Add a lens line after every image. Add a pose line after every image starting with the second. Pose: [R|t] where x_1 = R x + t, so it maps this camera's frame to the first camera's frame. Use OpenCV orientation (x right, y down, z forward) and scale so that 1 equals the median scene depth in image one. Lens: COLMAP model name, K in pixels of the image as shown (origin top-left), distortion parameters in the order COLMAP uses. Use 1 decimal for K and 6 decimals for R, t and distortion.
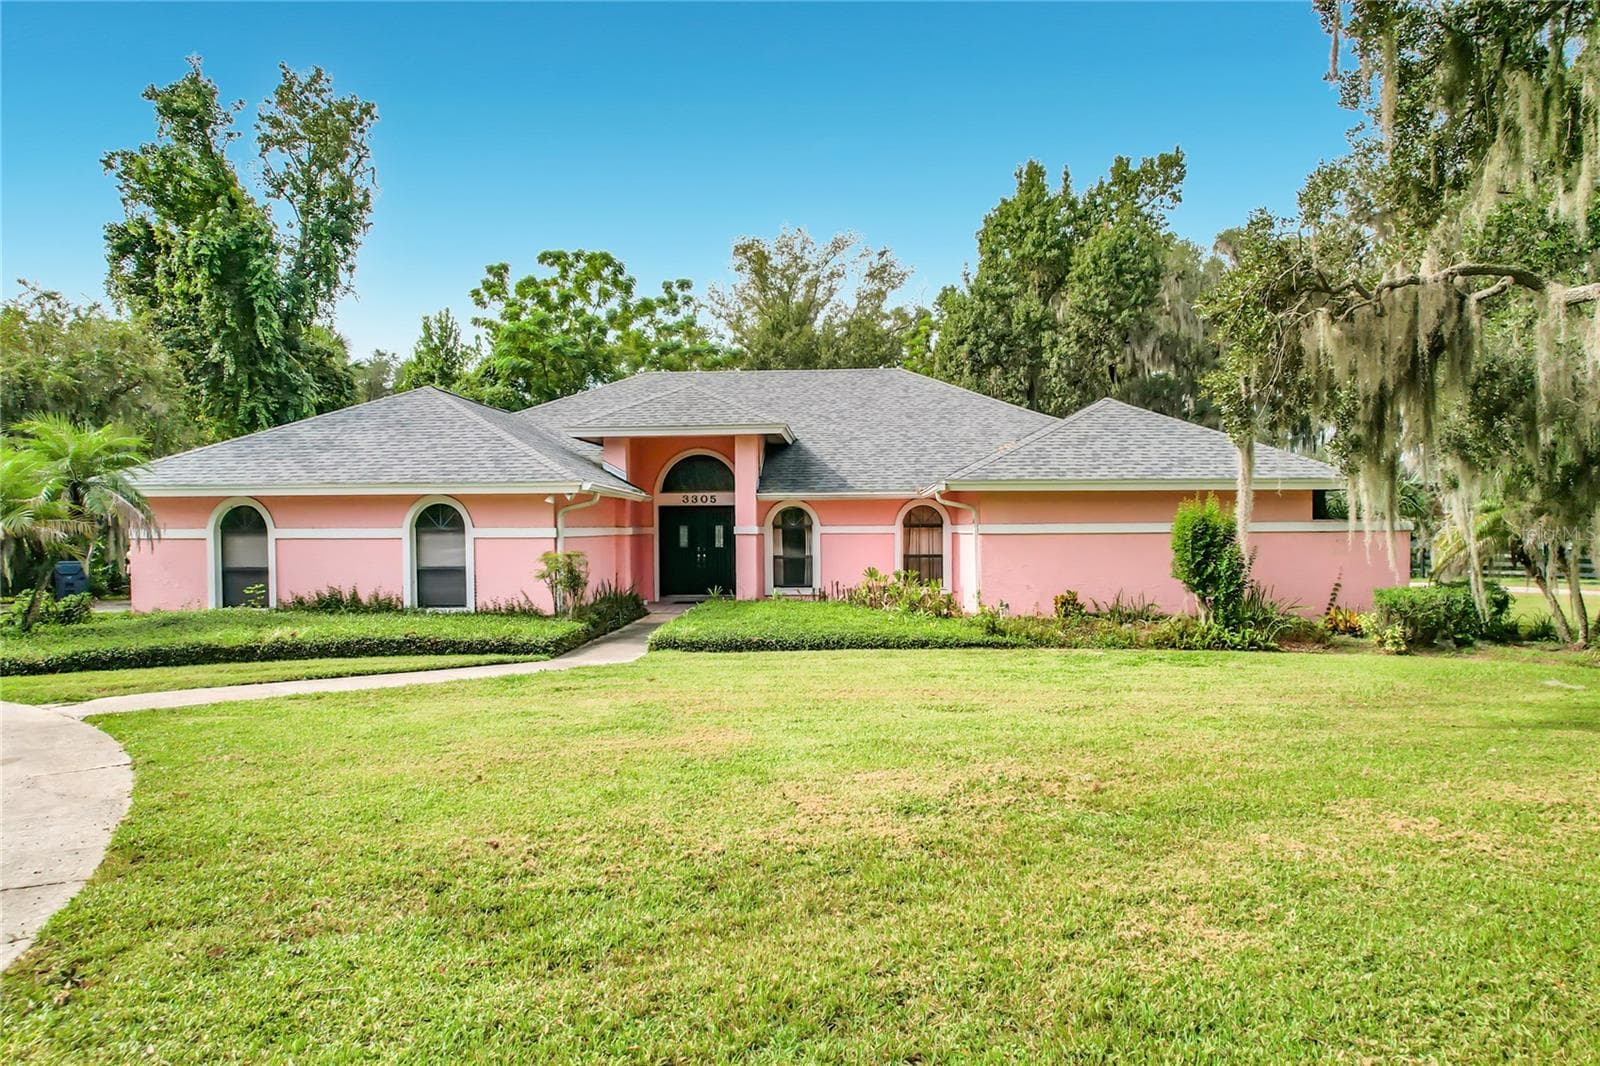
lens RADIAL K [[1042.3, 0, 808.1], [0, 1042.3, 562.9], [0, 0, 1]] dist [-0.051024, 0.052419]
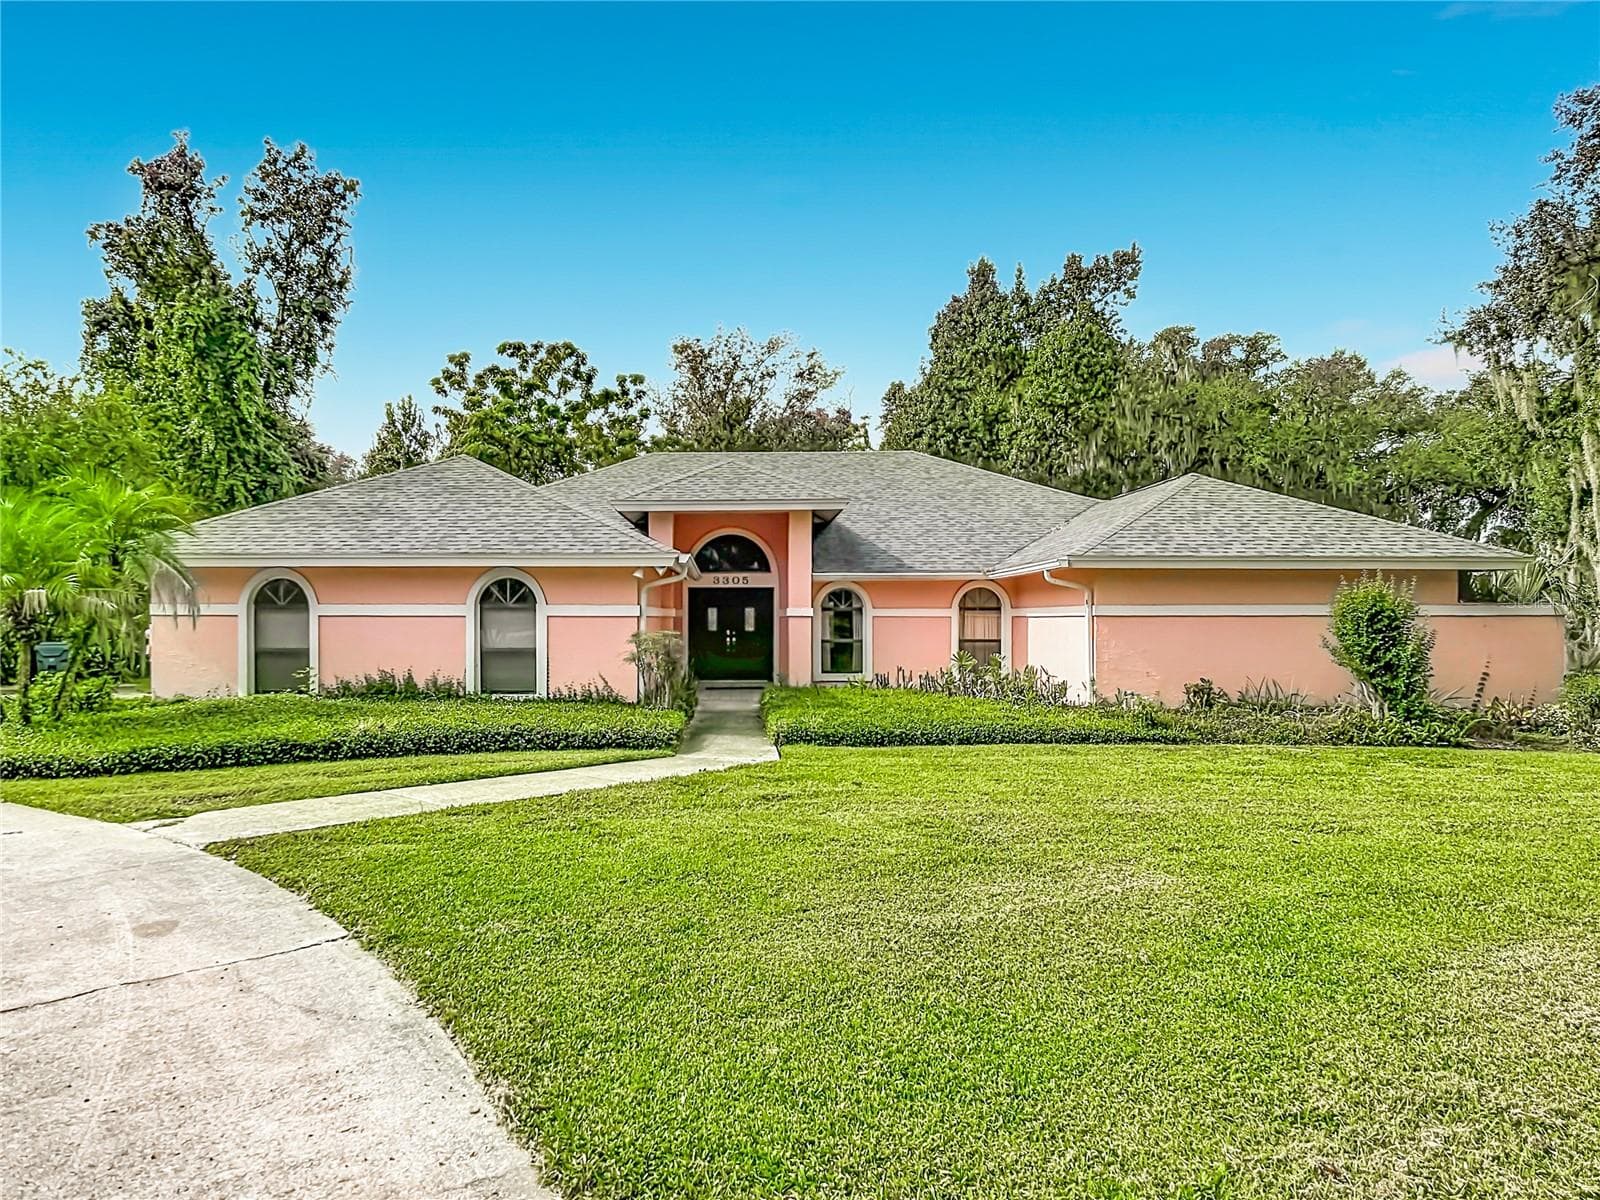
lens RADIAL K [[954.7, 0, 710.0], [0, 954.7, 631.6], [0, 0, 1]] dist [0.039790, -0.082921]
pose [[0.999795, 0.006233, 0.019238, -0.141391], [-0.005844, 0.999778, -0.020228, 0.003710], [-0.019360, 0.020111, 0.999610, 0.121991]]
